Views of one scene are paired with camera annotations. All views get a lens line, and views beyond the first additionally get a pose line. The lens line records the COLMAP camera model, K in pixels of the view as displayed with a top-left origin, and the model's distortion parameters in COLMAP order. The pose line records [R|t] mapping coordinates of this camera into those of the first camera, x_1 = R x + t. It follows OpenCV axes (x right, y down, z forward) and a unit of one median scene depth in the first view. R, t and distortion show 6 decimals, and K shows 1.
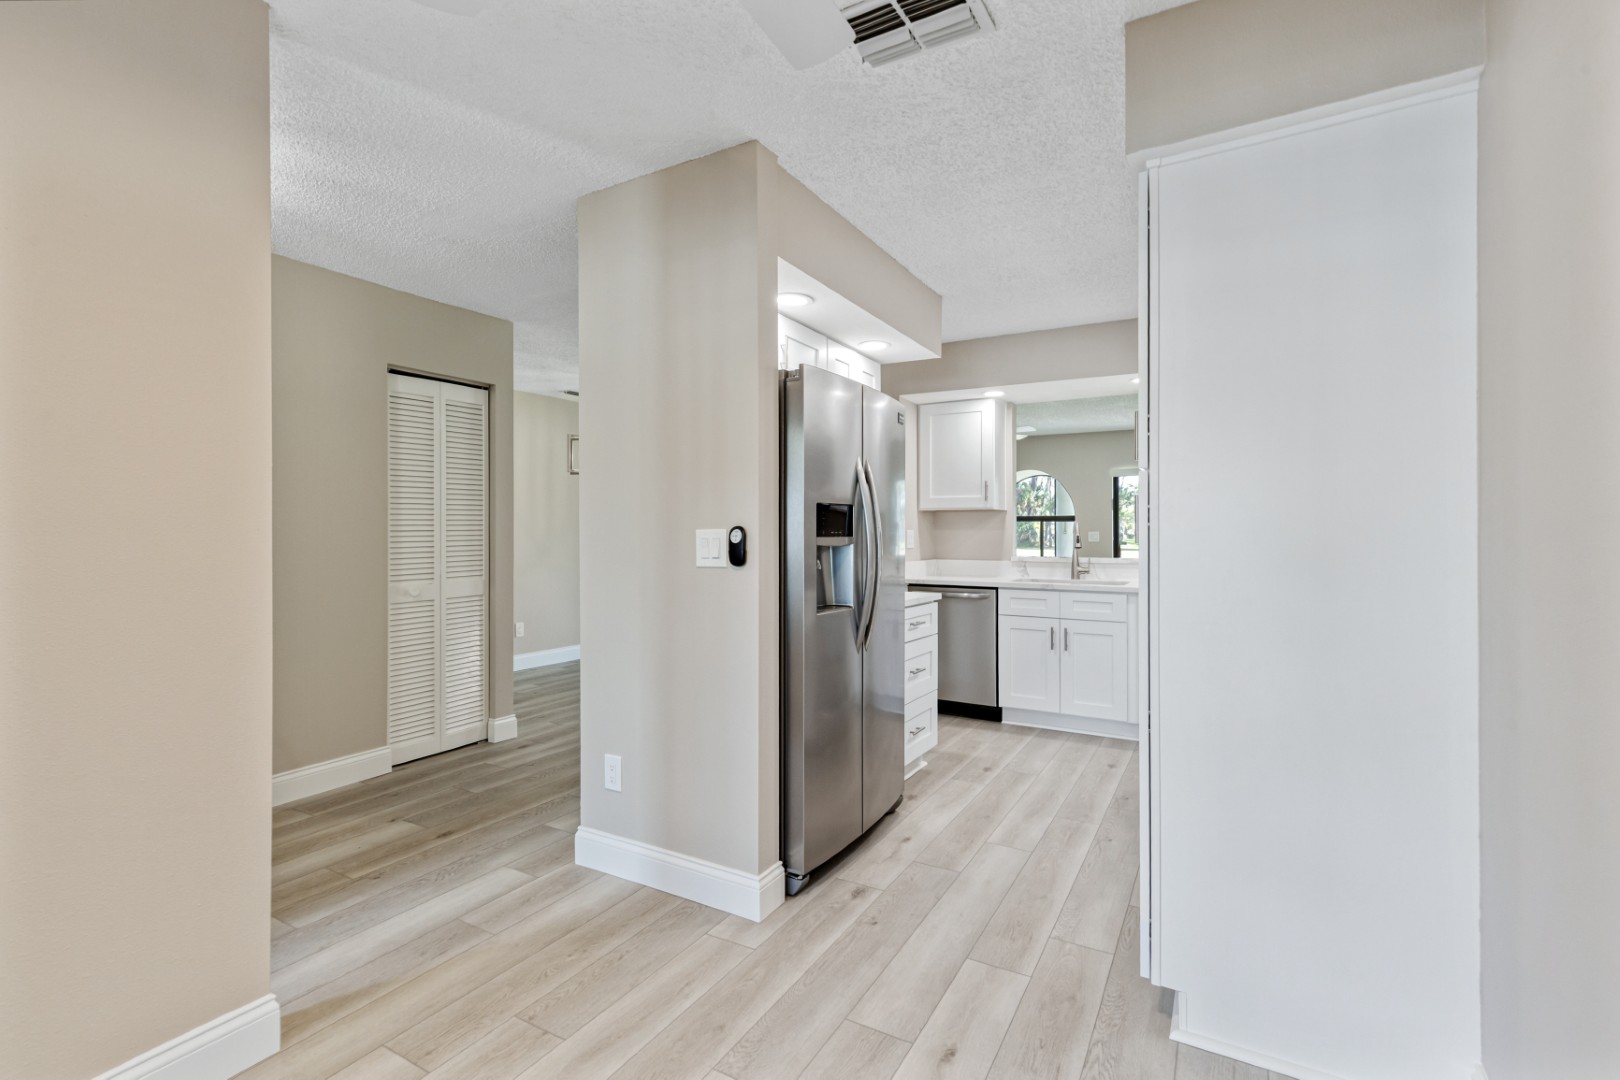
lens RADIAL K [[737.3, 0, 809.3], [0, 737.3, 531.6], [0, 0, 1]] dist [0.008121, -0.001652]
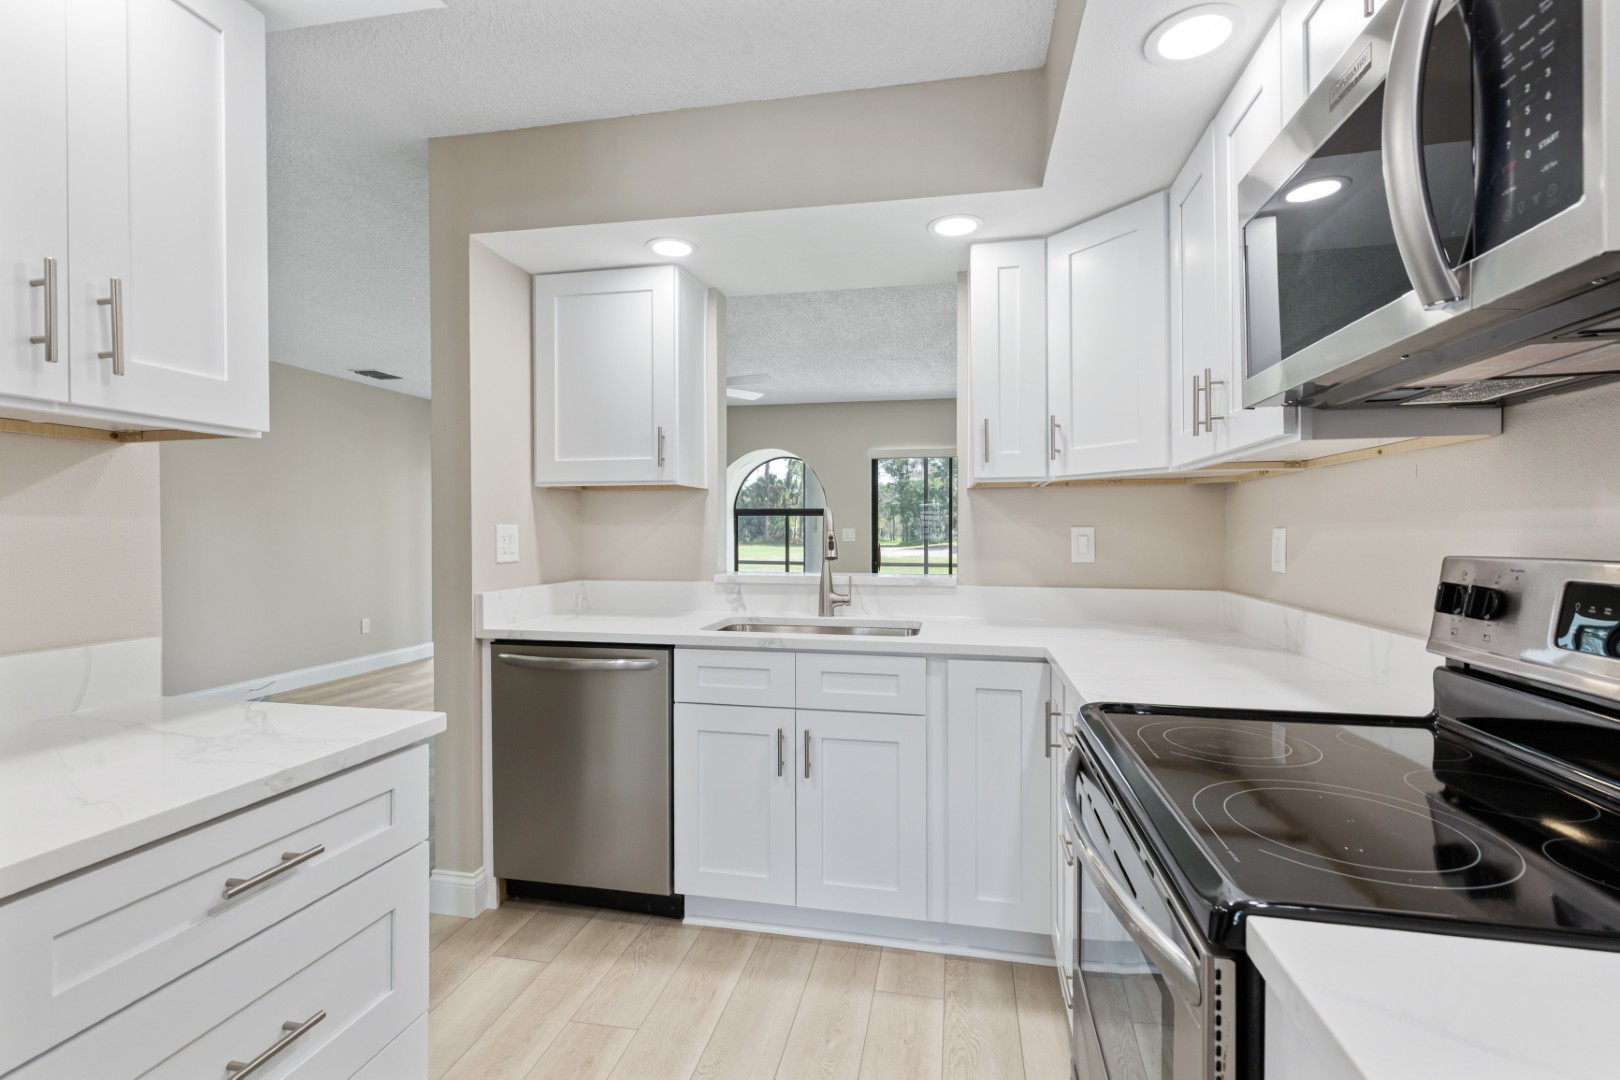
lens RADIAL K [[737.3, 0, 809.5], [0, 737.3, 533.1], [0, 0, 1]] dist [0.008121, -0.001652]
pose [[0.948374, -0.002338, 0.317146, 0.175659], [0.000240, 0.999978, 0.006655, 0.000292], [-0.317155, -0.006235, 0.948353, 0.486374]]
